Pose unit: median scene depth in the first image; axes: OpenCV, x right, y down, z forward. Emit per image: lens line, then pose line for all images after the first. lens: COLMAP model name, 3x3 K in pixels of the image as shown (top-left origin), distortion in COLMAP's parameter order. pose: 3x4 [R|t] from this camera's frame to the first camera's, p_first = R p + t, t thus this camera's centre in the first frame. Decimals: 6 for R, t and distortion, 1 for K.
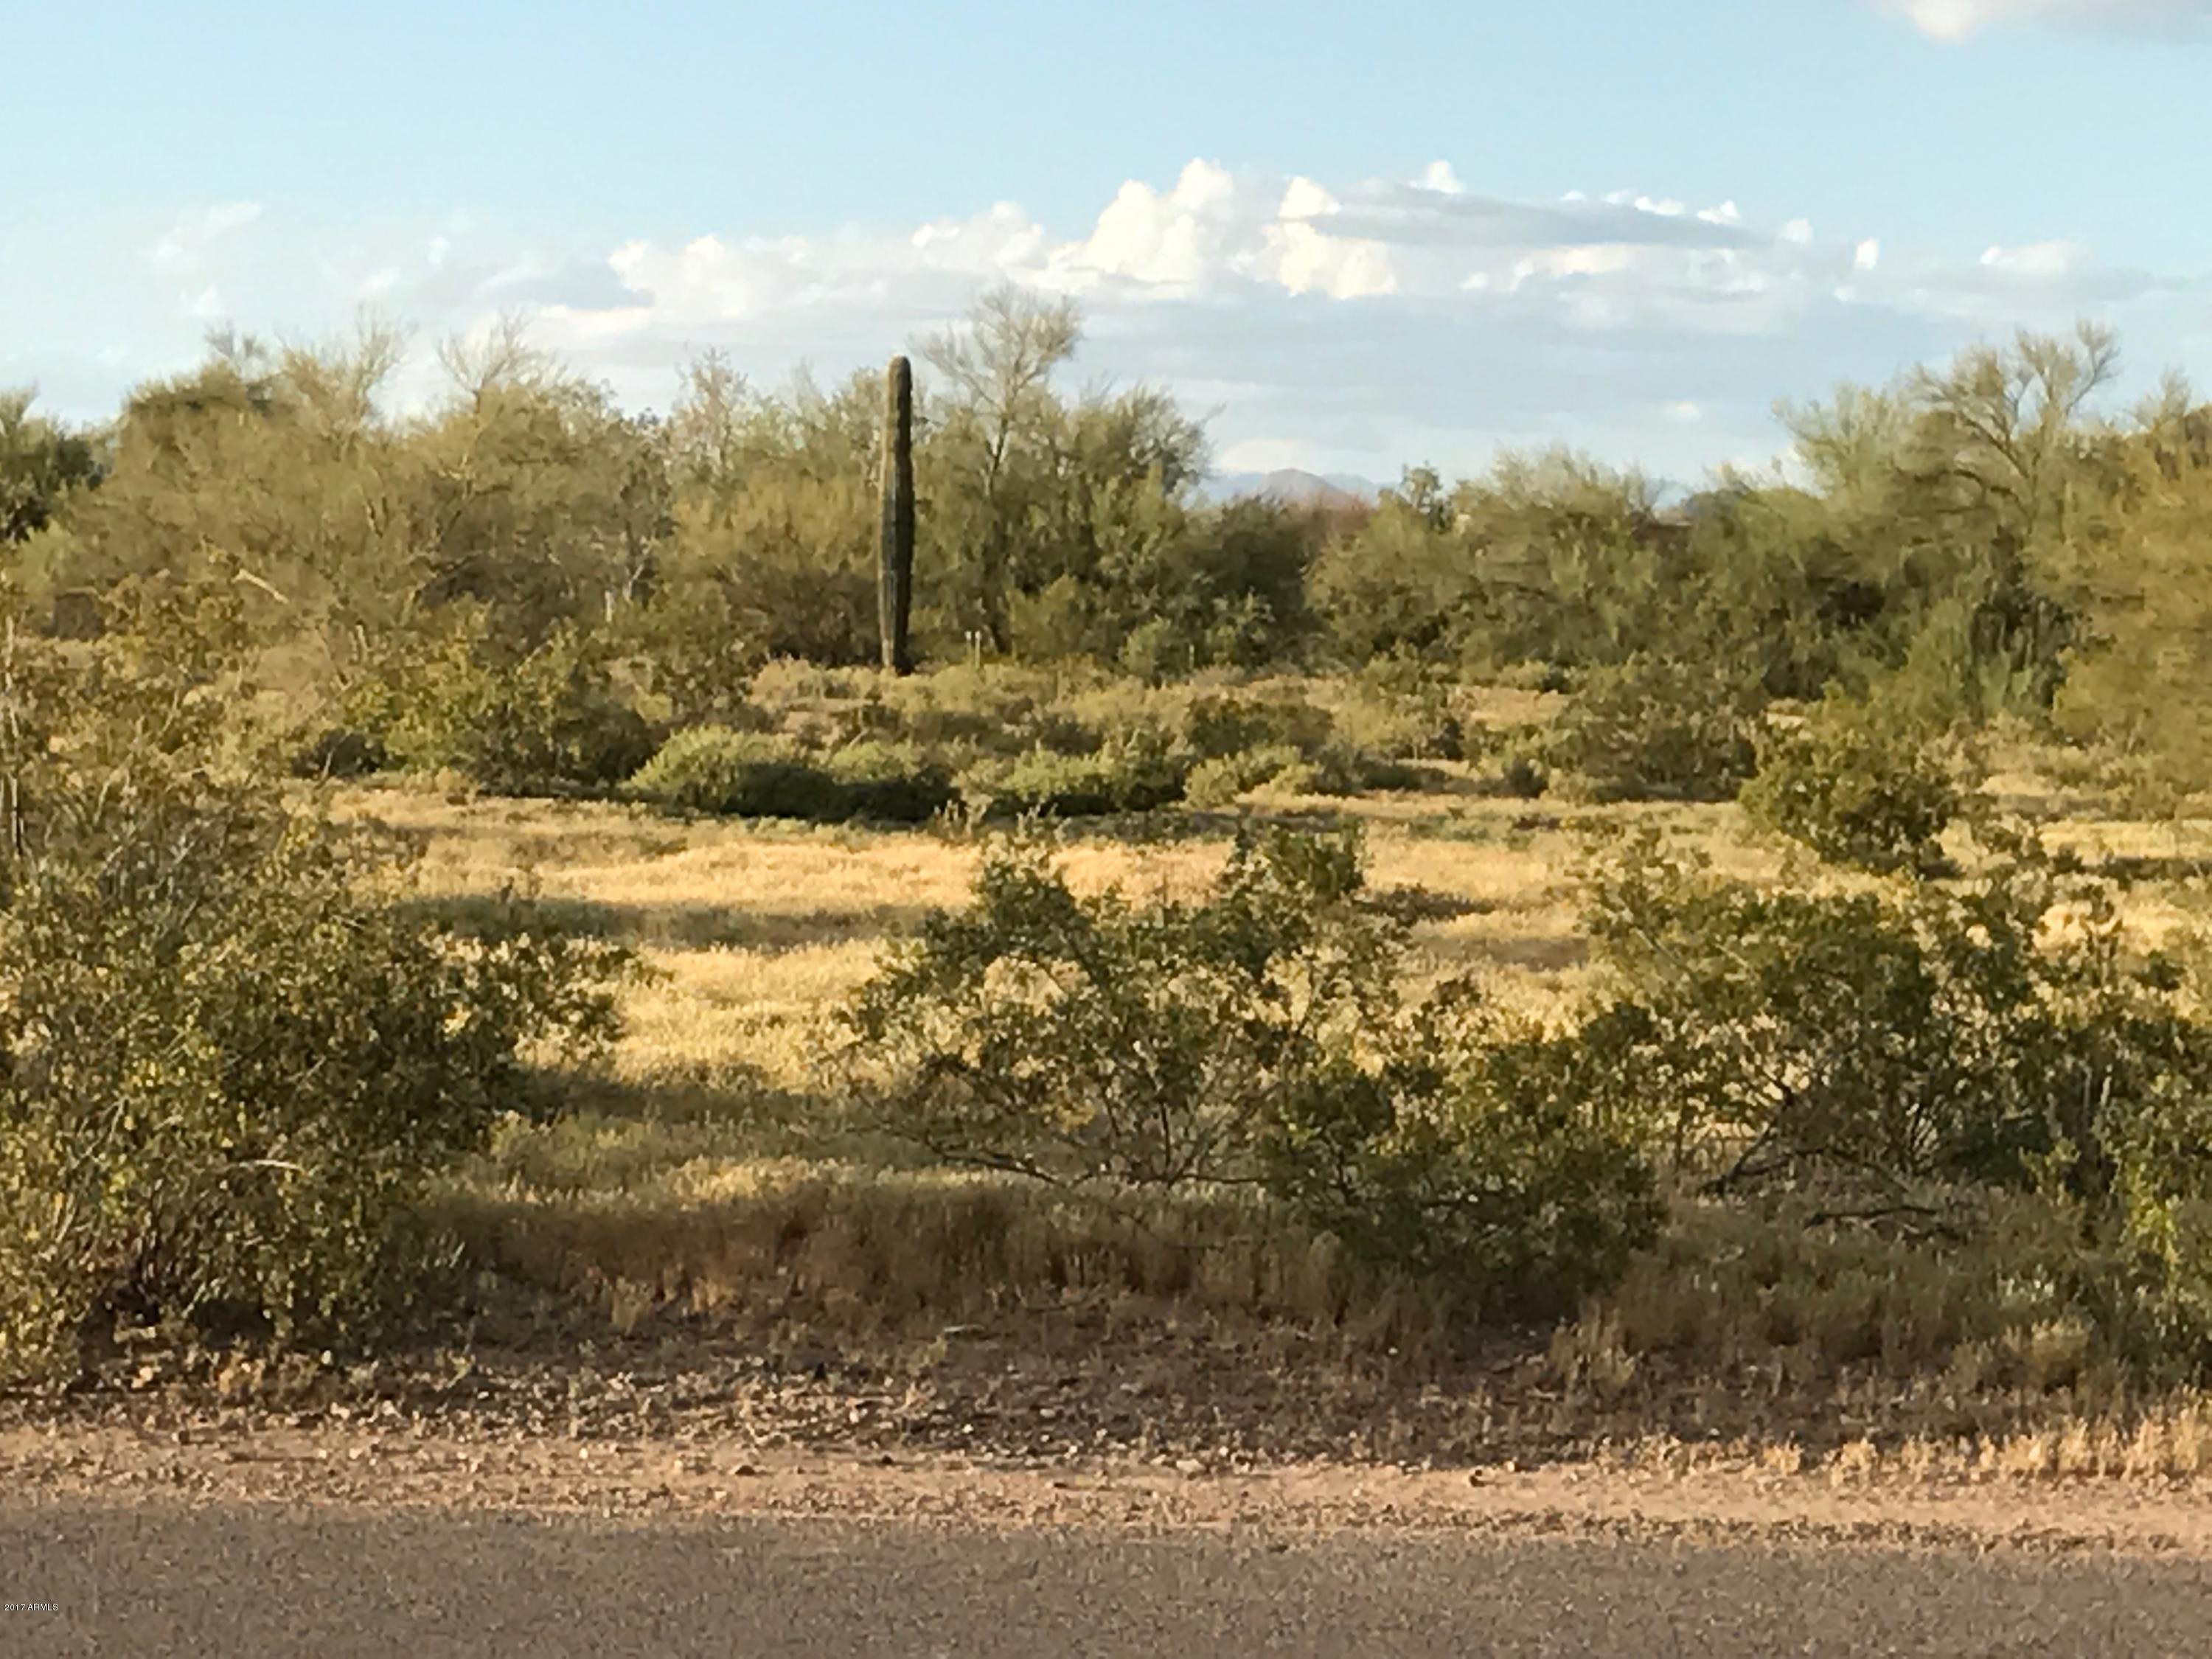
lens RADIAL K [[7466.8, 0, 1097.5], [0, 7466.8, 812.6], [0, 0, 1]] dist [0.338568, 0.000000]
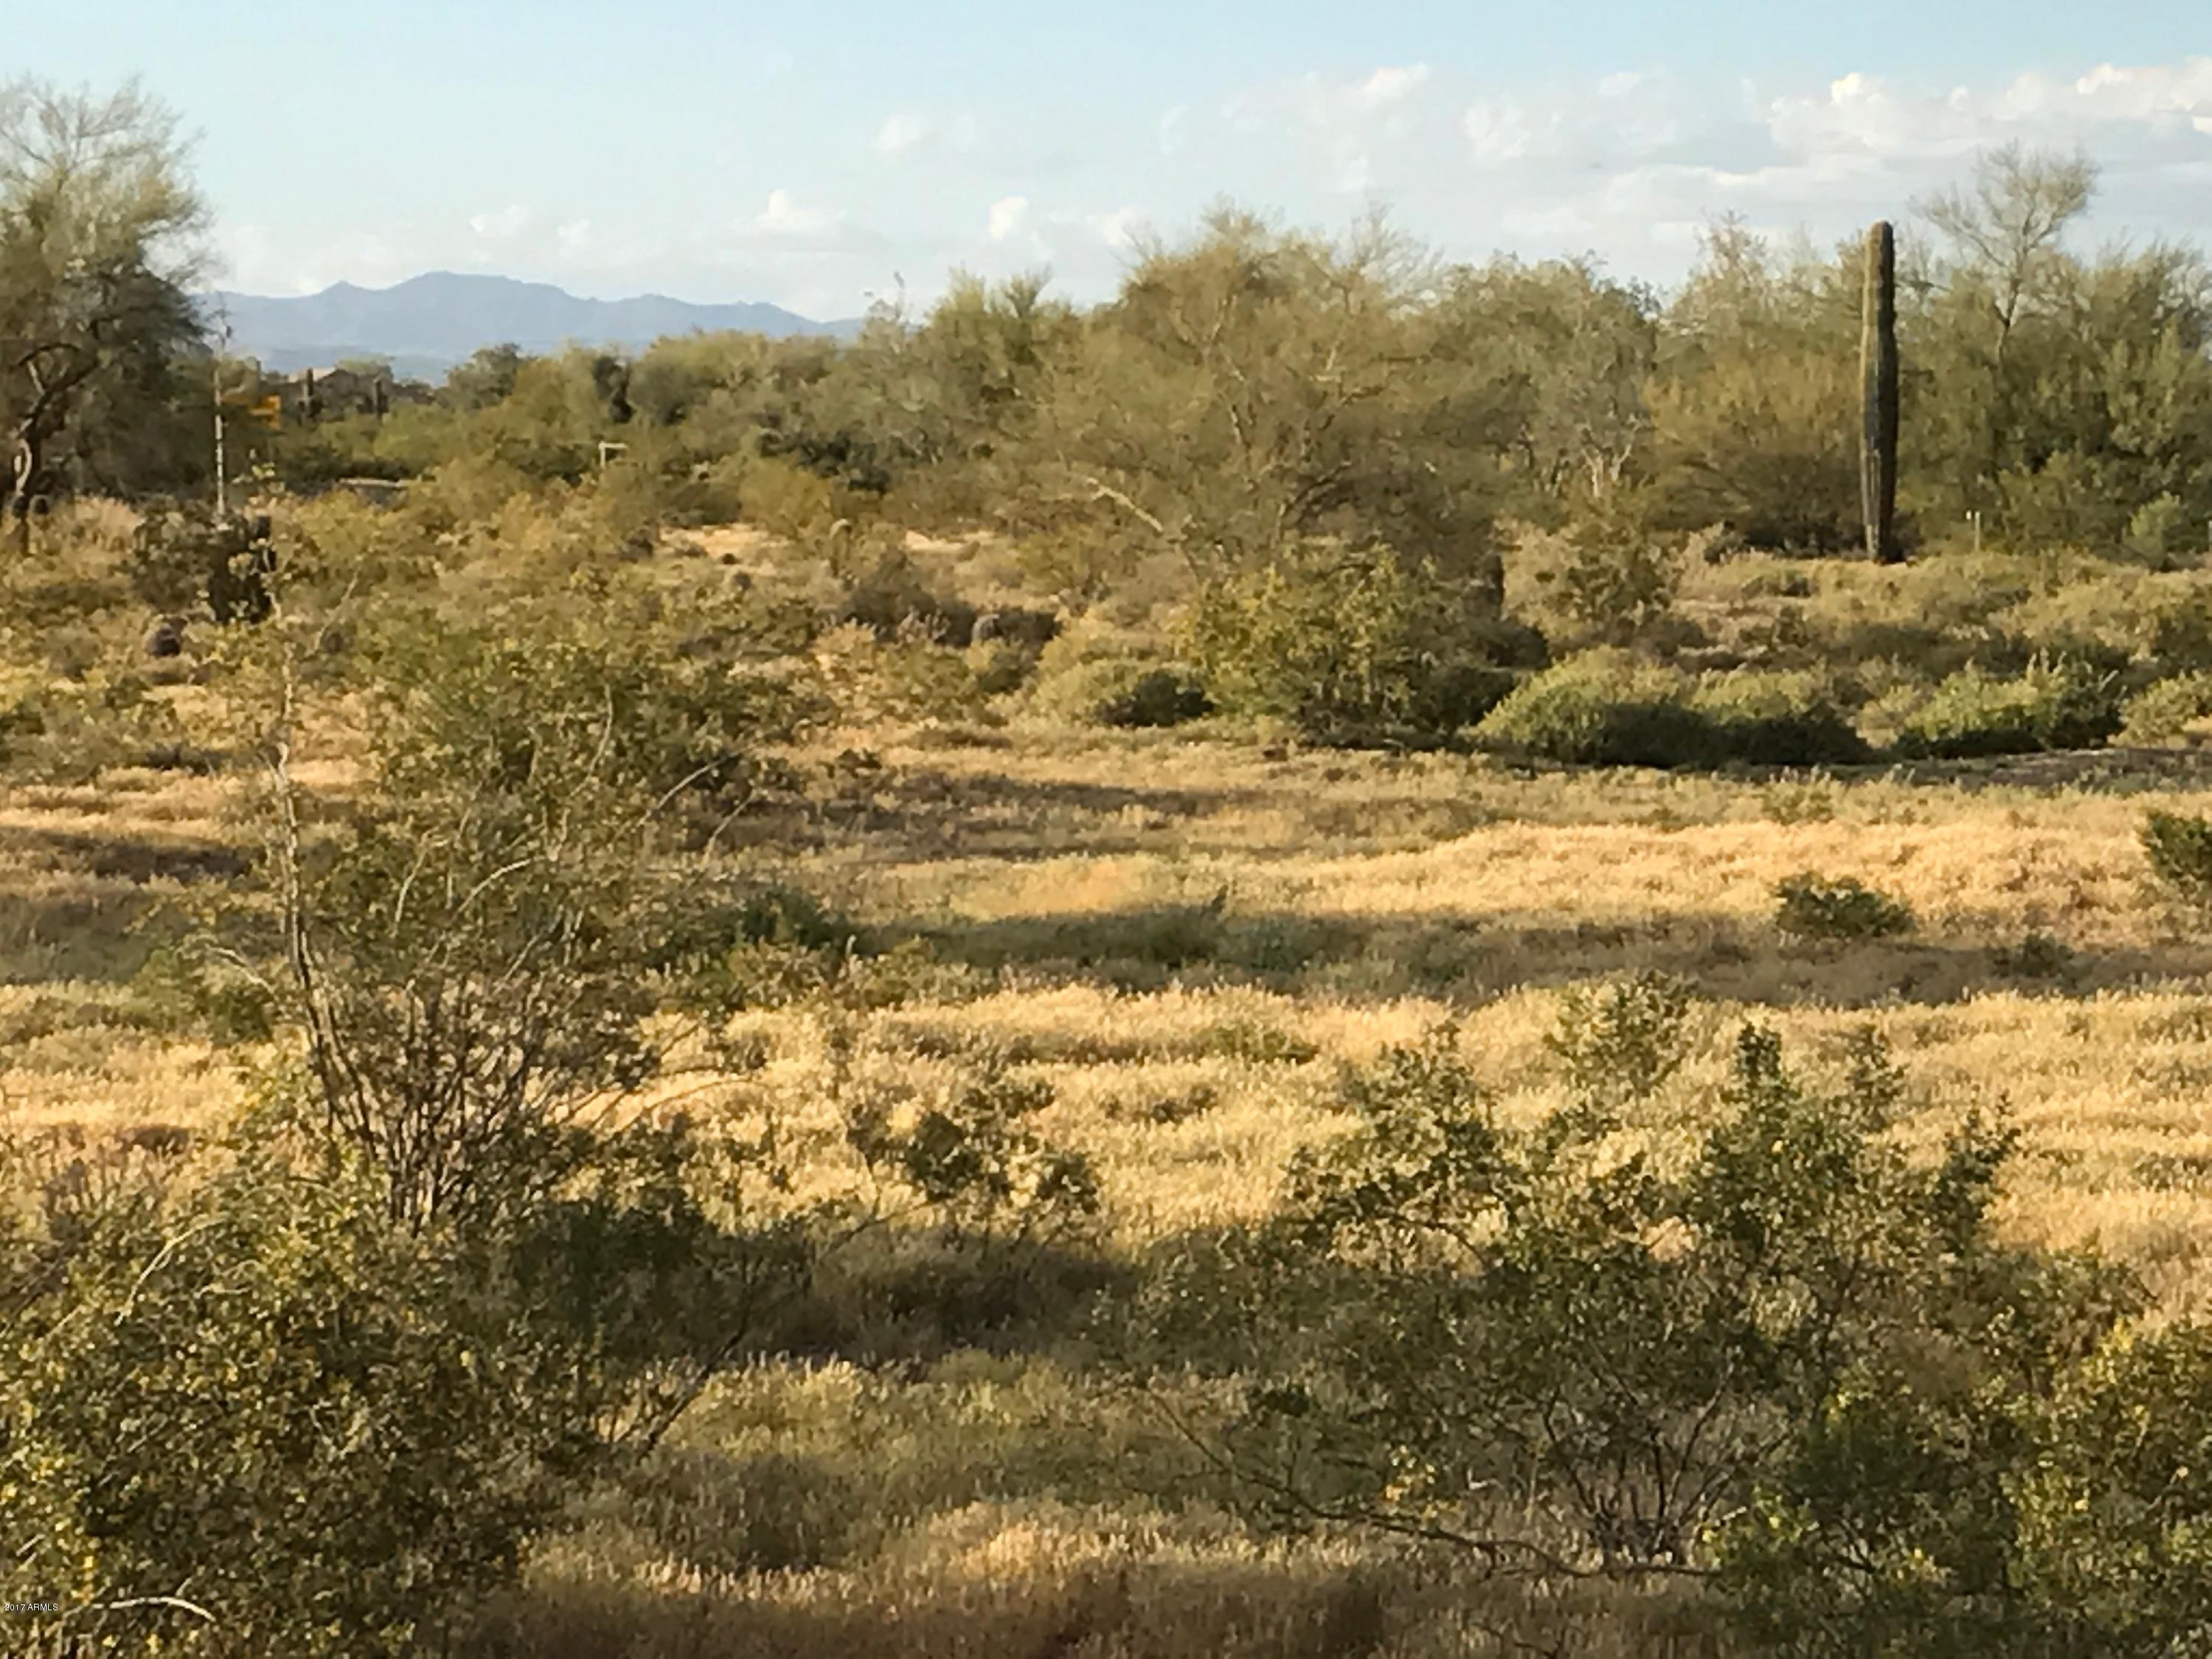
lens RADIAL K [[7313.5, 0, 1103.6], [0, 7313.5, 824.8], [0, 0, 1]] dist [0.155010, 0.000000]
pose [[0.988653, -0.012512, -0.149696, 0.020800], [0.015928, 0.999639, 0.021645, -0.010646], [0.149371, -0.023784, 0.988495, 0.119382]]
